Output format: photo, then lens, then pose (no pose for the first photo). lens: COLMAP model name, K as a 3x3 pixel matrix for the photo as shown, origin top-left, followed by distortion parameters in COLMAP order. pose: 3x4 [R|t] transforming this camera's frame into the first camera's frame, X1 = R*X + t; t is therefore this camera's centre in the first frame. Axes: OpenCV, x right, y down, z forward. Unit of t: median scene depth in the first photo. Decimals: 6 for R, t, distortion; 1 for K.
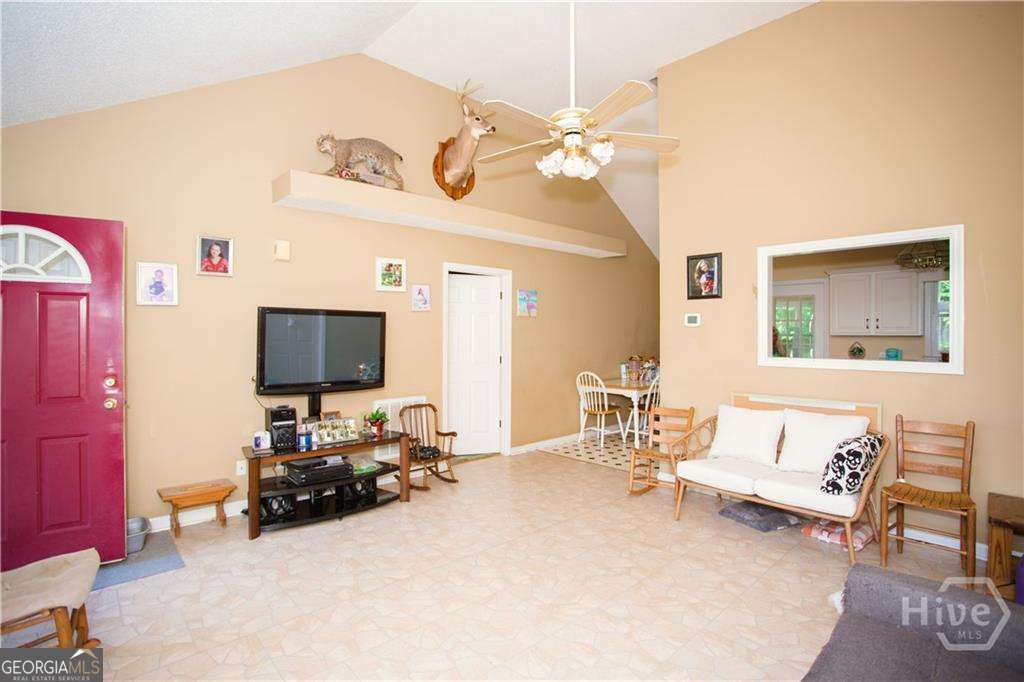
lens RADIAL K [[493.6, 0, 507.0], [0, 493.6, 337.7], [0, 0, 1]] dist [-0.040745, 0.000433]
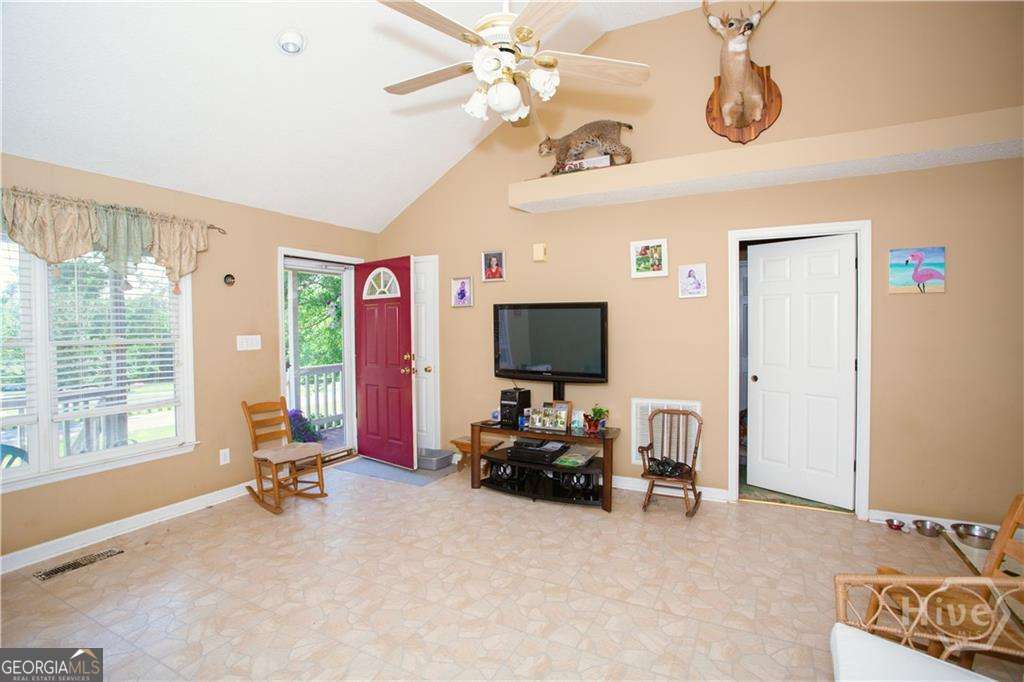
lens RADIAL K [[493.6, 0, 507.0], [0, 493.6, 337.7], [0, 0, 1]] dist [-0.040745, 0.000433]
pose [[0.341443, 0.014795, -0.939786, 0.507318], [-0.004745, 0.999890, 0.014017, 0.002620], [0.939891, -0.000326, 0.341476, 0.462902]]
